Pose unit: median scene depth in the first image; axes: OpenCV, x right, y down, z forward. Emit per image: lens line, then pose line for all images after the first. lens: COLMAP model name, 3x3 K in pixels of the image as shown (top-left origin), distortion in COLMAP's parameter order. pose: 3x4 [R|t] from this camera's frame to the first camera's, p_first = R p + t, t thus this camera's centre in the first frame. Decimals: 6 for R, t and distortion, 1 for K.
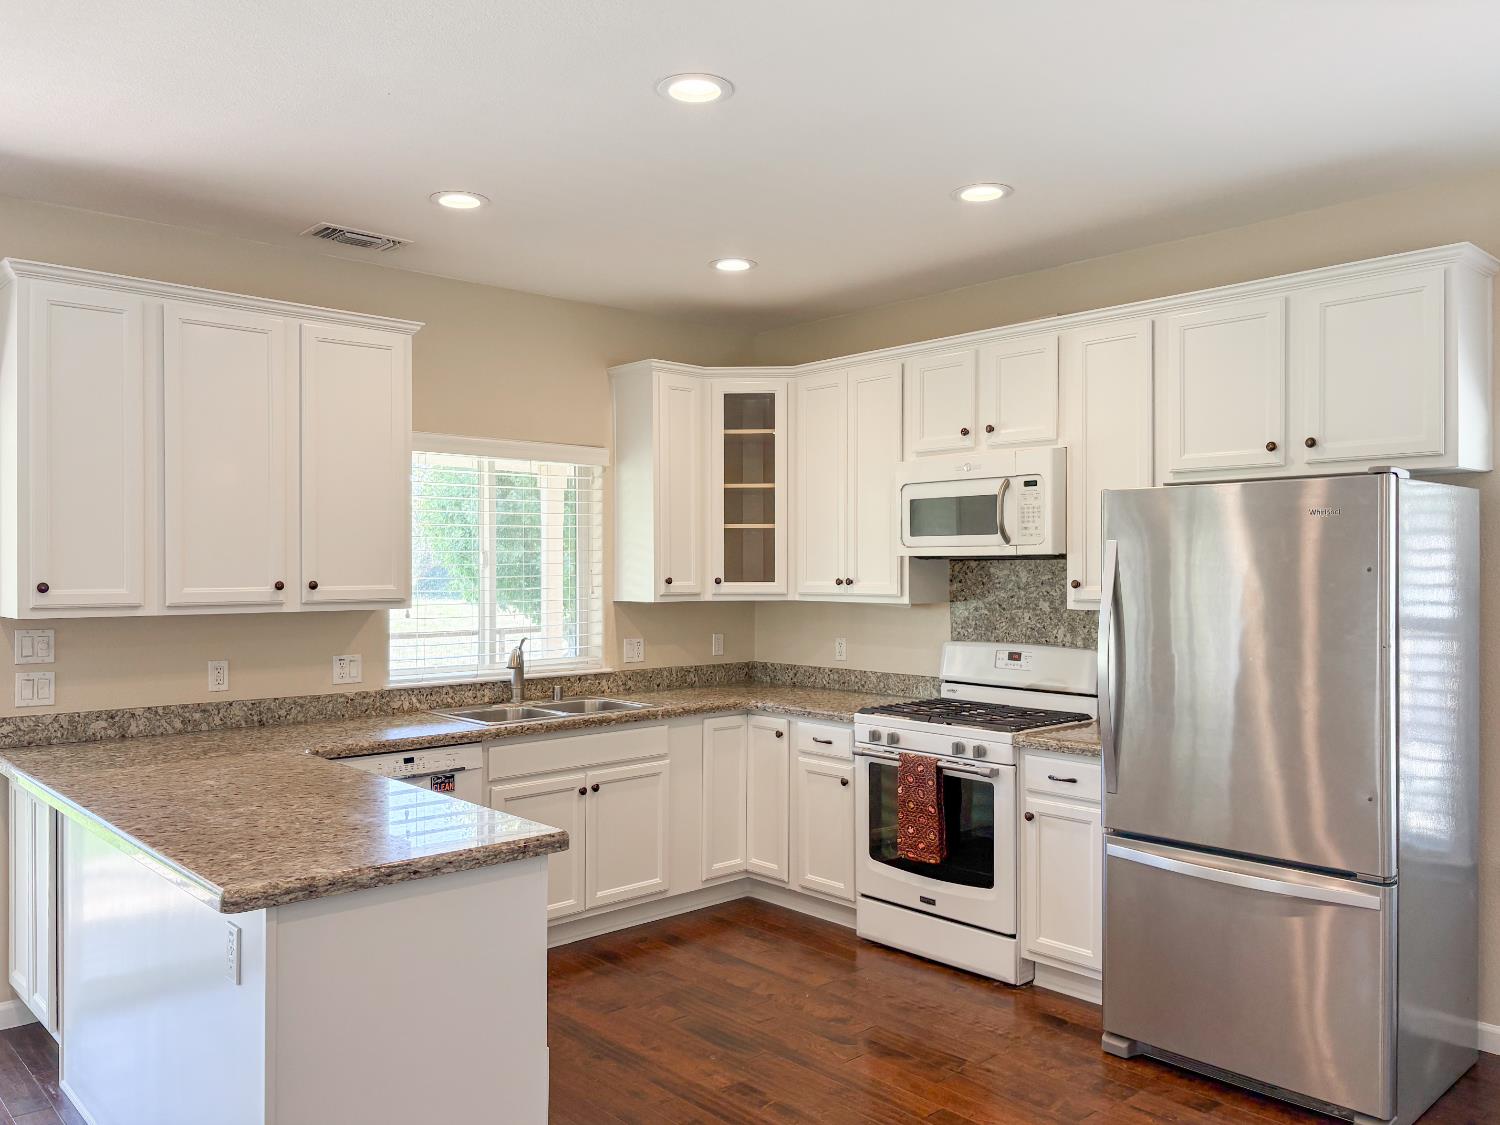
lens RADIAL K [[1167.2, 0, 750.5], [0, 1167.2, 566.0], [0, 0, 1]] dist [0.038694, -0.022088]
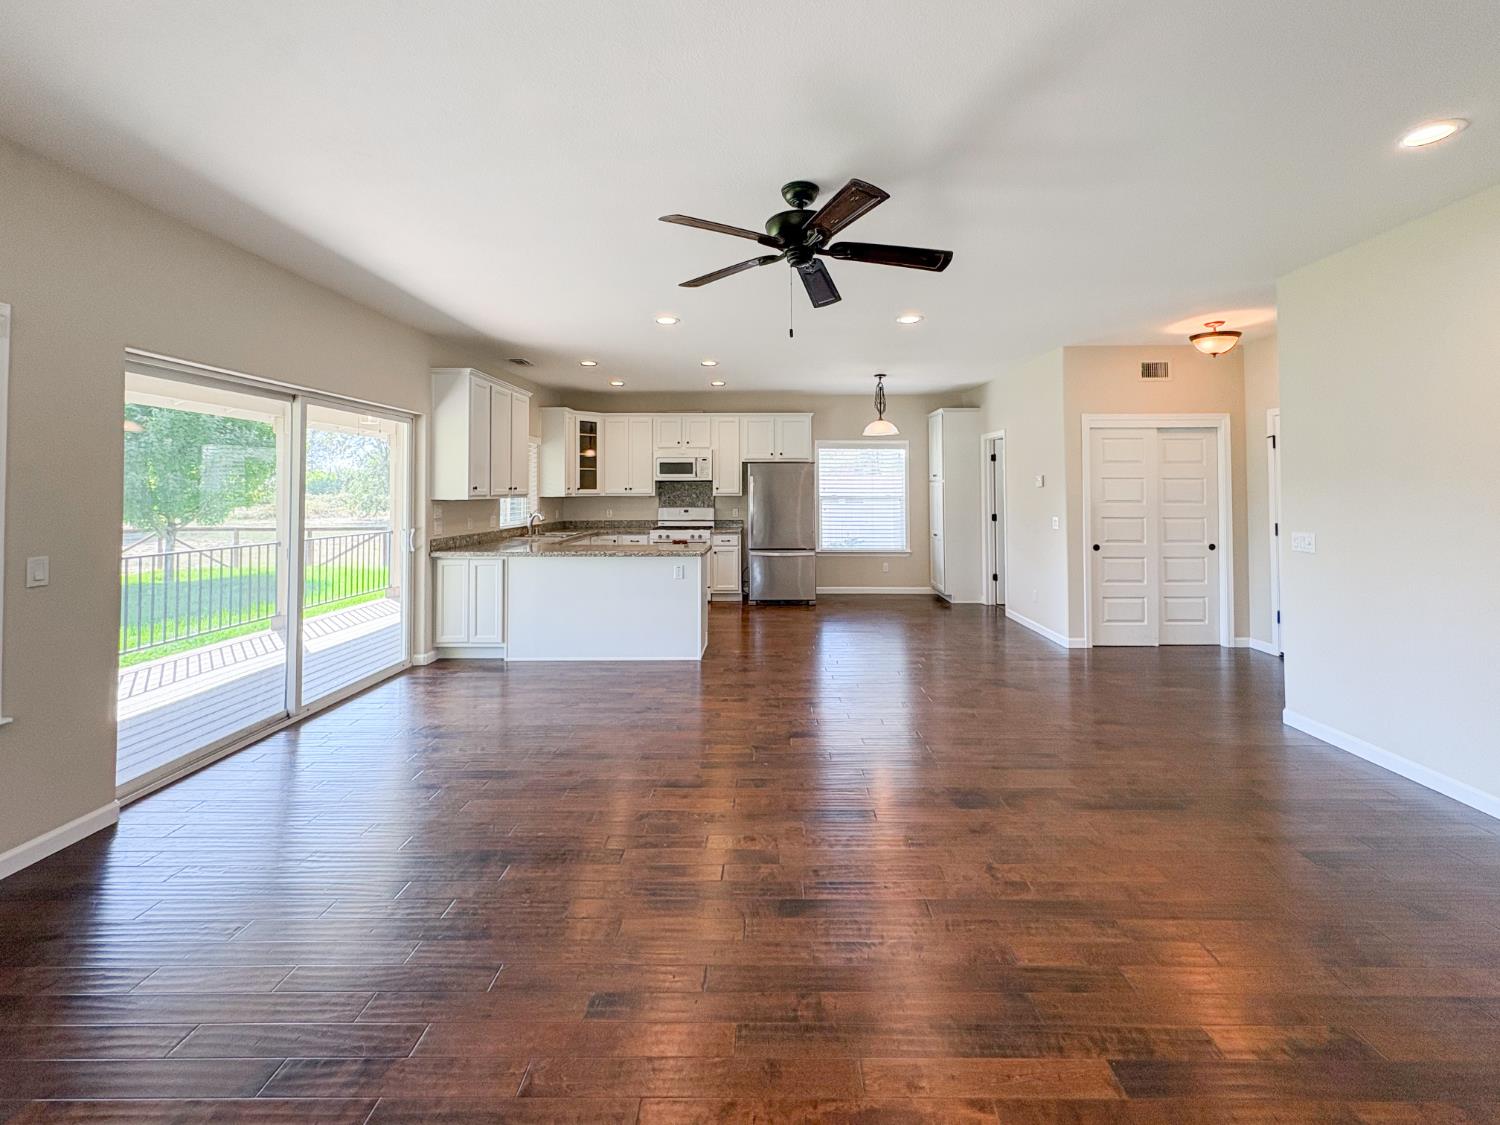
lens RADIAL K [[605.6, 0, 776.5], [0, 605.6, 481.9], [0, 0, 1]] dist [0.002136, -0.000444]
pose [[0.669286, 0.009238, 0.742947, -0.906317], [-0.000710, 0.999930, -0.011794, 0.015167], [-0.743004, 0.007366, 0.669246, -0.347323]]
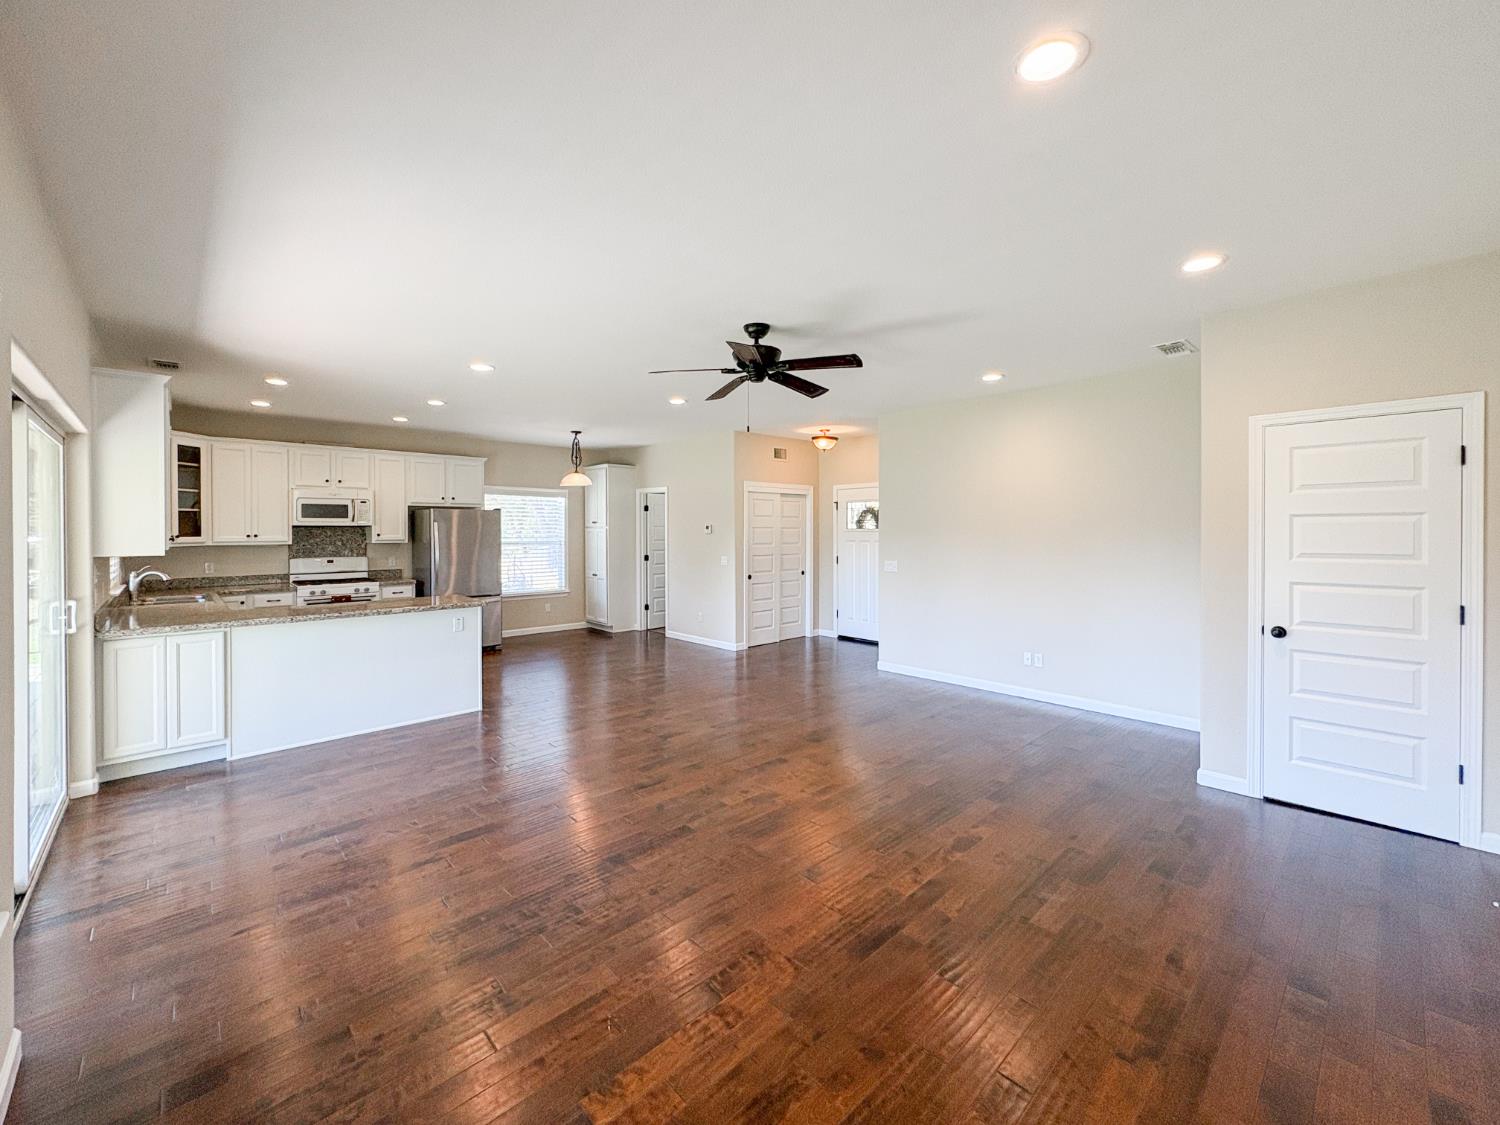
lens RADIAL K [[605.6, 0, 722.3], [0, 605.6, 536.3], [0, 0, 1]] dist [0.002136, -0.000444]
pose [[0.003392, -0.011016, 0.999934, -1.266877], [-0.001522, 0.999938, 0.011021, -0.000763], [-0.999993, -0.001559, 0.003375, 0.055920]]
